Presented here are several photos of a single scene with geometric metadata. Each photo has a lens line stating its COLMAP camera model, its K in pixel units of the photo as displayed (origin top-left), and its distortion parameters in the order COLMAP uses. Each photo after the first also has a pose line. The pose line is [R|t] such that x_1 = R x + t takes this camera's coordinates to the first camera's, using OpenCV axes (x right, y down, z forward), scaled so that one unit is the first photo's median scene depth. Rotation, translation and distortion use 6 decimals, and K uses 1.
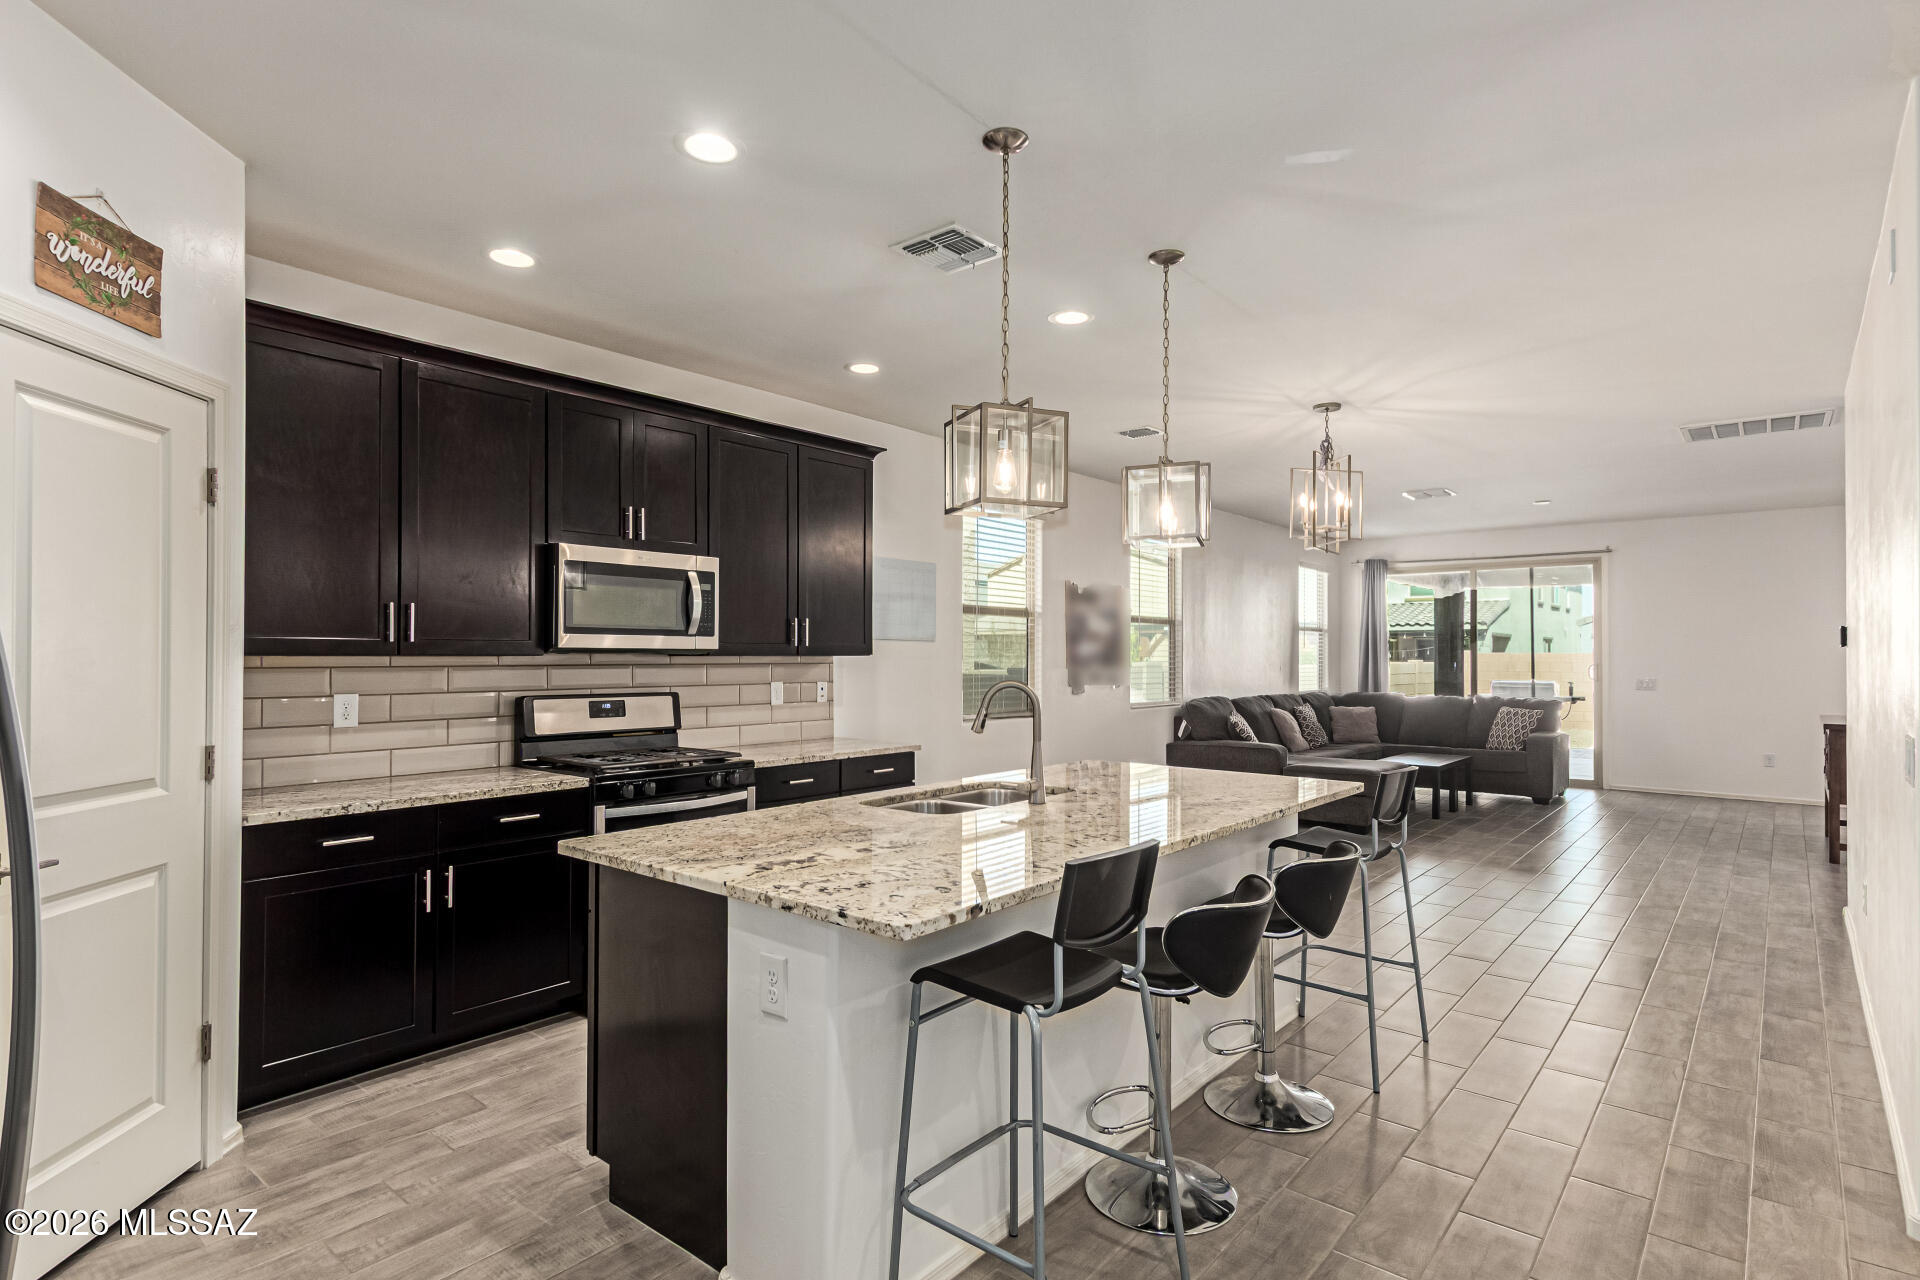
lens RADIAL K [[948.9, 0, 983.6], [0, 948.9, 652.8], [0, 0, 1]] dist [-0.002049, -0.007246]
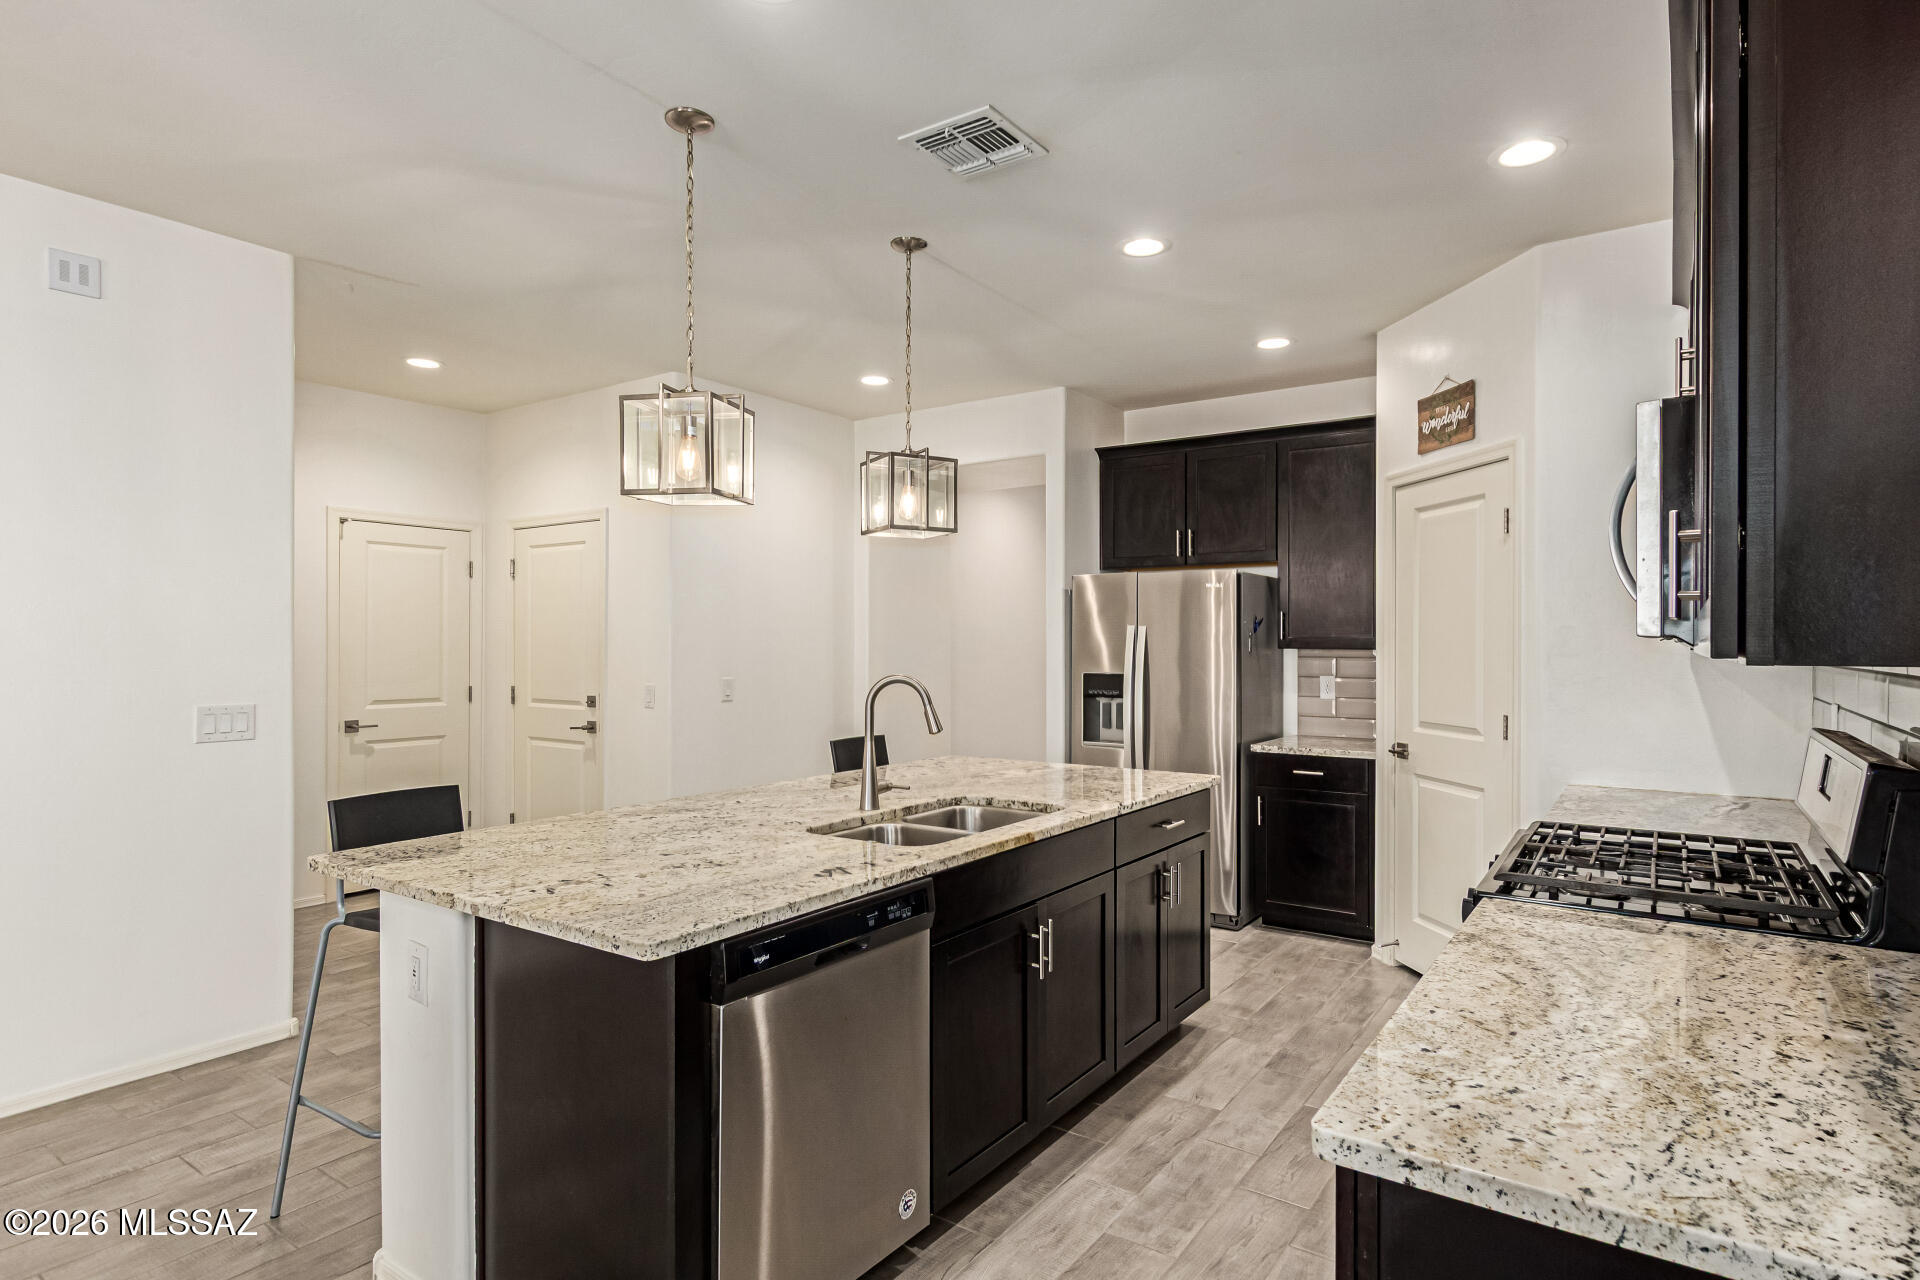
lens RADIAL K [[997.4, 0, 999.7], [0, 997.4, 641.0], [0, 0, 1]] dist [-0.000973, -0.000117]
pose [[-0.996848, -0.003404, -0.079256, 0.005379], [-0.003018, 0.999983, -0.004993, 0.001287], [0.079271, -0.004738, -0.996842, 1.409497]]
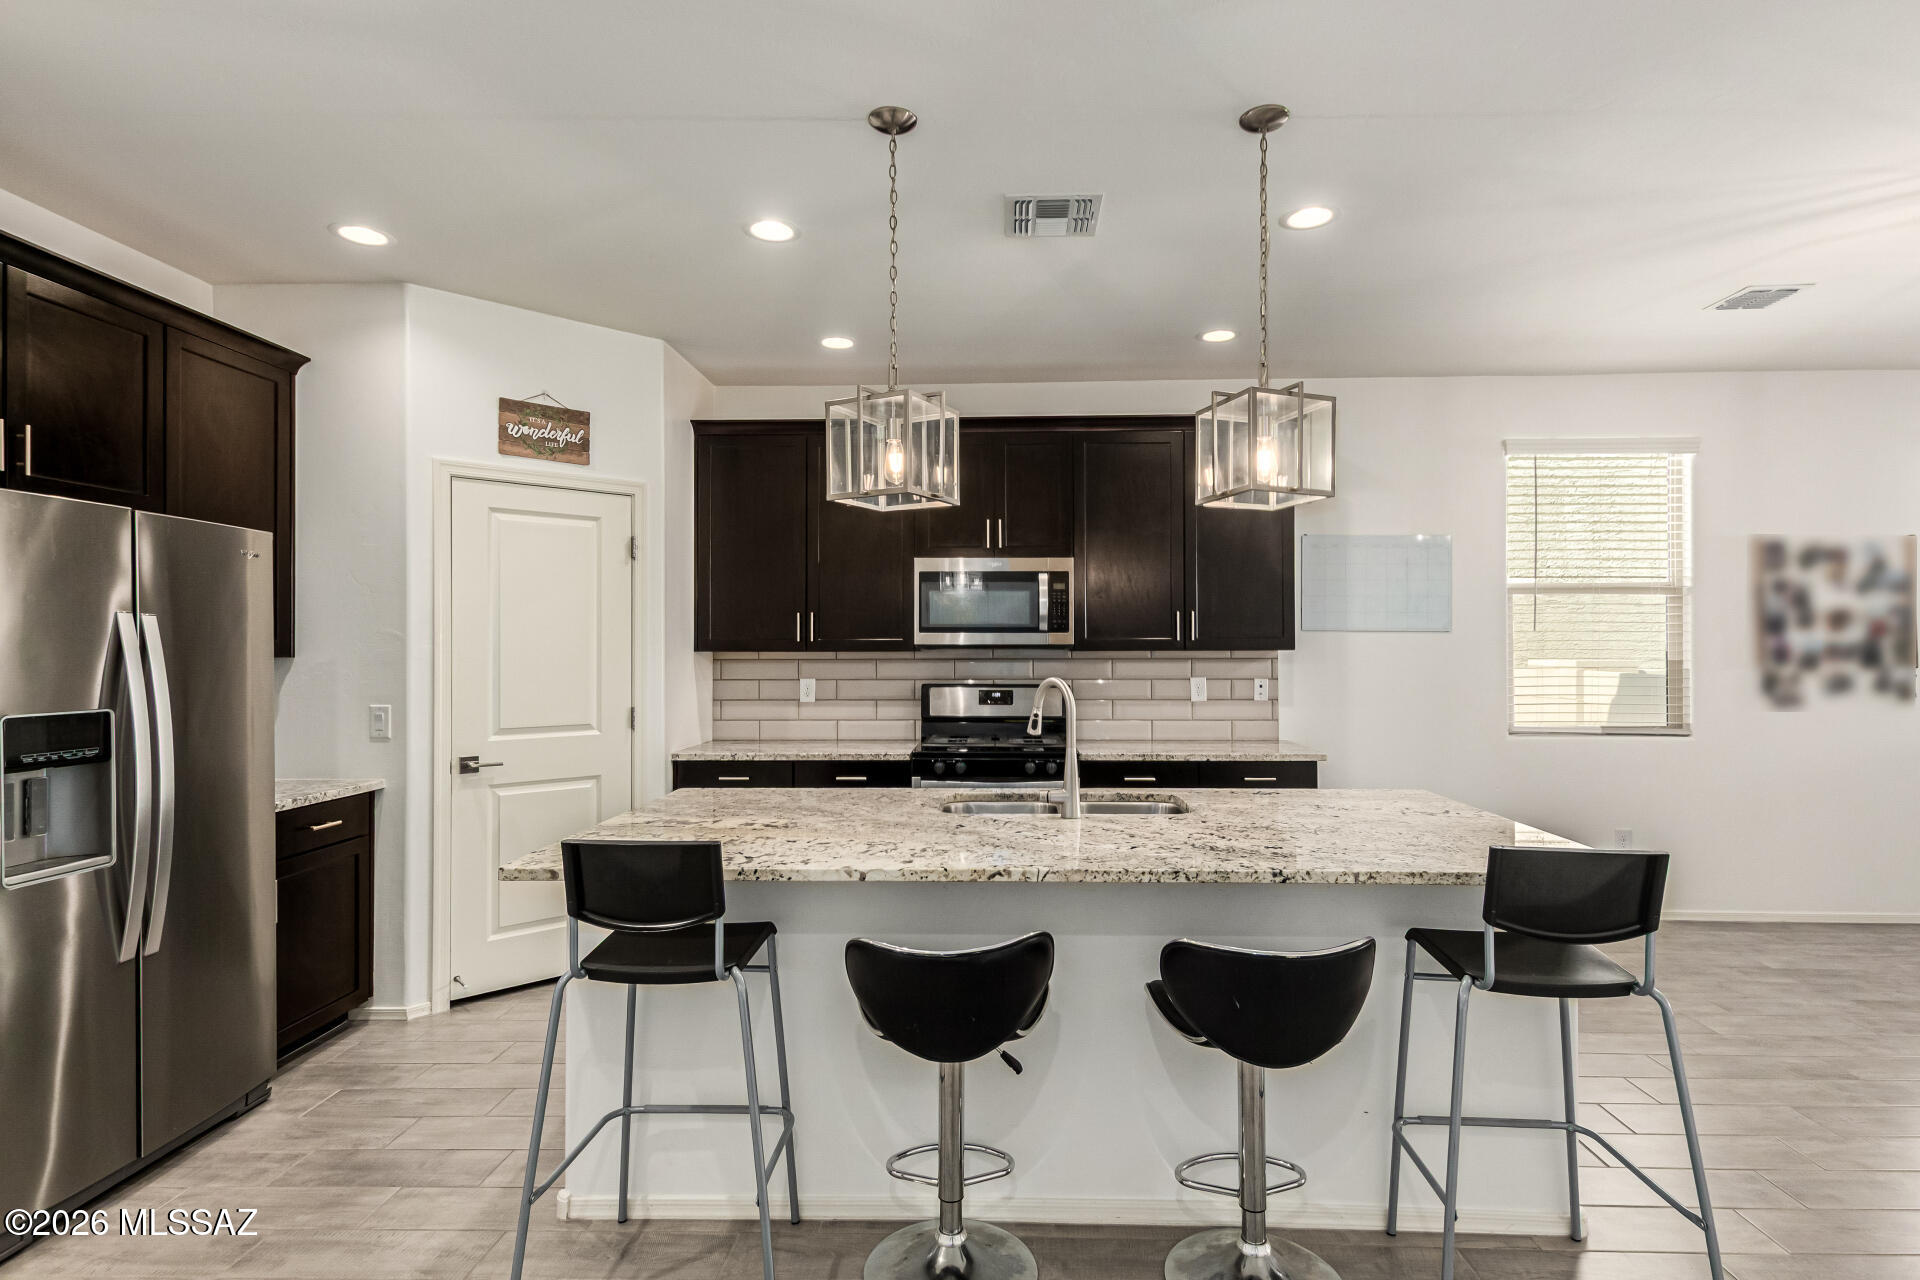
lens RADIAL K [[948.9, 0, 983.6], [0, 948.9, 652.8], [0, 0, 1]] dist [-0.002049, -0.007246]
pose [[0.608867, -0.000173, -0.793272, 0.507420], [0.005394, 0.999978, 0.003923, 0.000706], [0.793254, -0.006668, 0.608854, 0.289855]]
